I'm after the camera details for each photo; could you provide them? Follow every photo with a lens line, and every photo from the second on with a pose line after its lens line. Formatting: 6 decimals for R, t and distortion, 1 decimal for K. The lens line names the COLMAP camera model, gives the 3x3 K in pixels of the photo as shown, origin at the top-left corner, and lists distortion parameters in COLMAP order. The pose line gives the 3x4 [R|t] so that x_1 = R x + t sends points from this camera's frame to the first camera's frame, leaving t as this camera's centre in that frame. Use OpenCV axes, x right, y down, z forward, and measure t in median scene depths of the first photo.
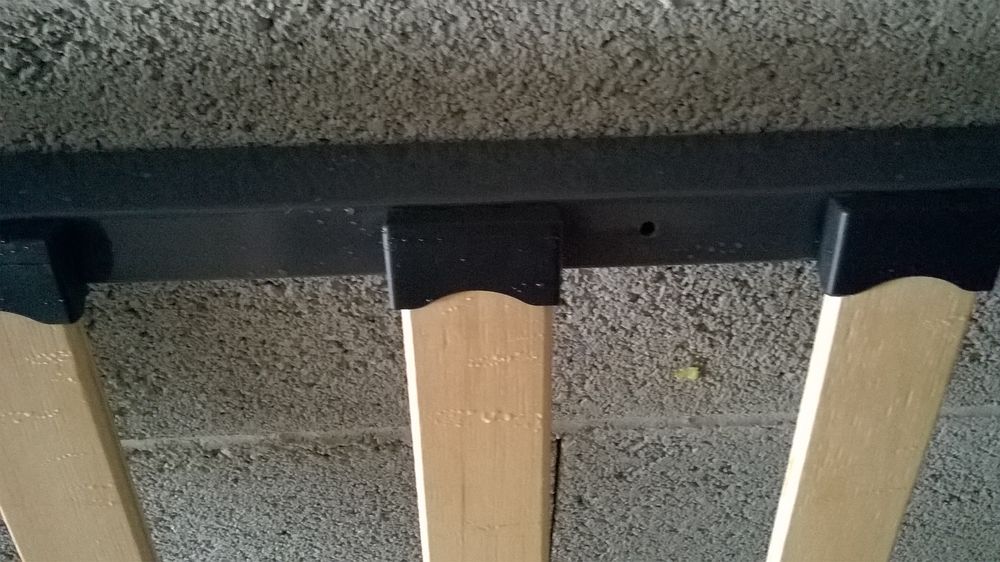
lens RADIAL K [[858.9, 0, 503.7], [0, 858.9, 286.8], [0, 0, 1]] dist [0.010846, -0.010999]
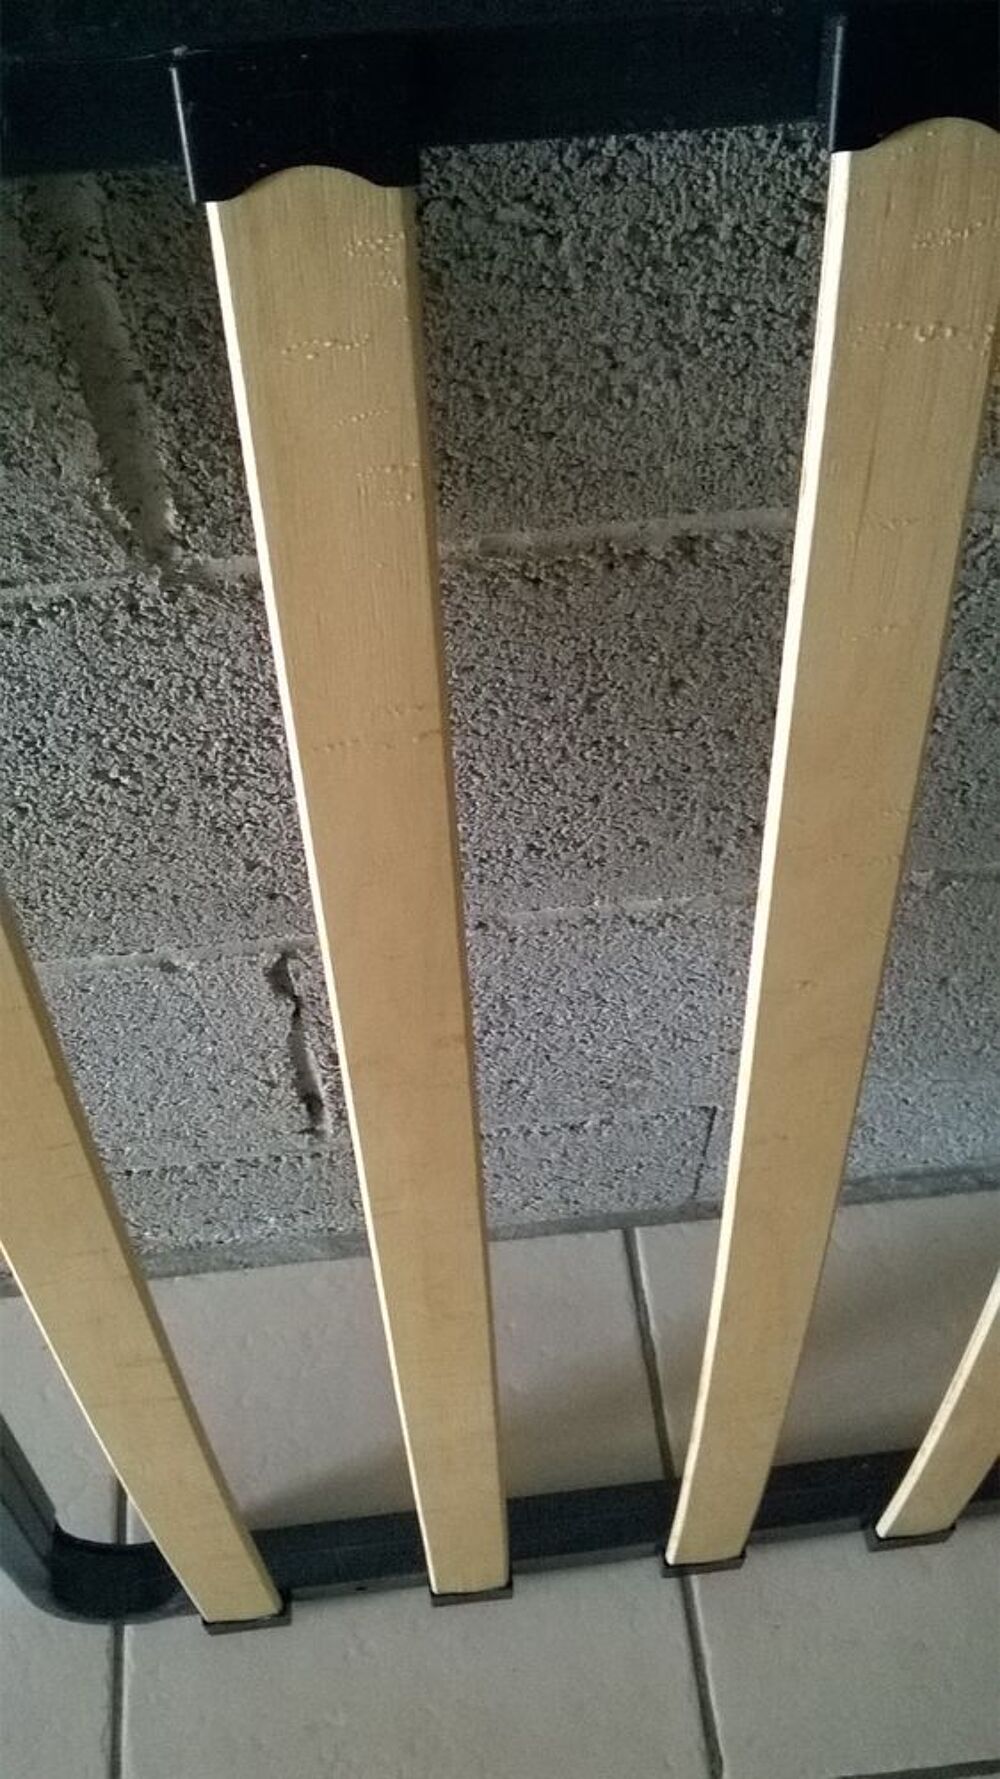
lens RADIAL K [[1495.4, 0, 500.0], [0, 1495.4, 889.5], [0, 0, 1]] dist [0.060526, -0.170381]
pose [[0.997540, -0.060993, 0.034539, -0.338529], [0.055513, 0.988310, 0.141990, 0.311088], [-0.042796, -0.139723, 0.989265, -0.256593]]
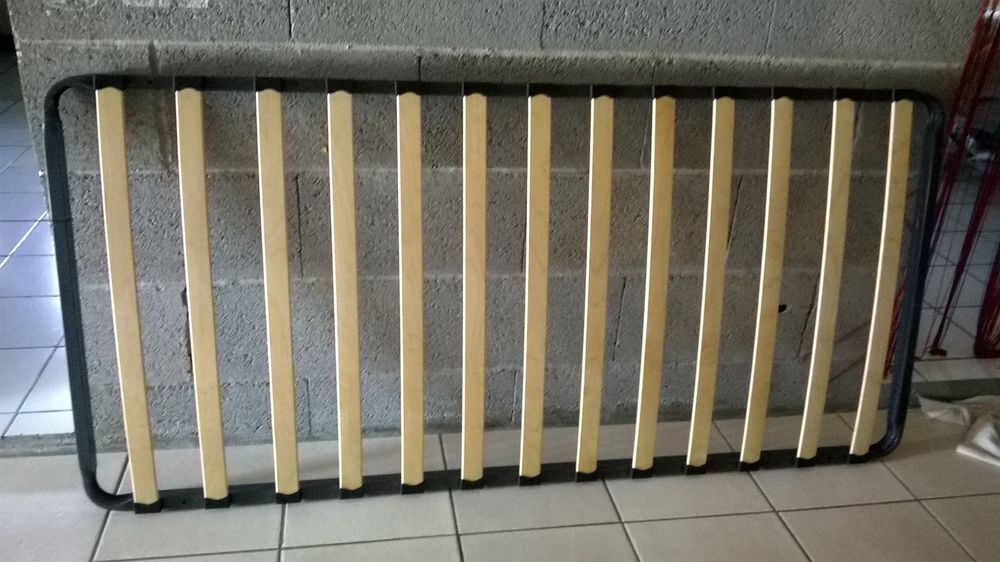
lens RADIAL K [[858.9, 0, 503.7], [0, 858.9, 286.8], [0, 0, 1]] dist [0.010846, -0.010999]
pose [[0.986871, -0.015311, 0.160783, 0.419217], [0.076666, 0.920602, -0.382903, 2.596450], [-0.142154, 0.390202, 0.909689, -2.957329]]
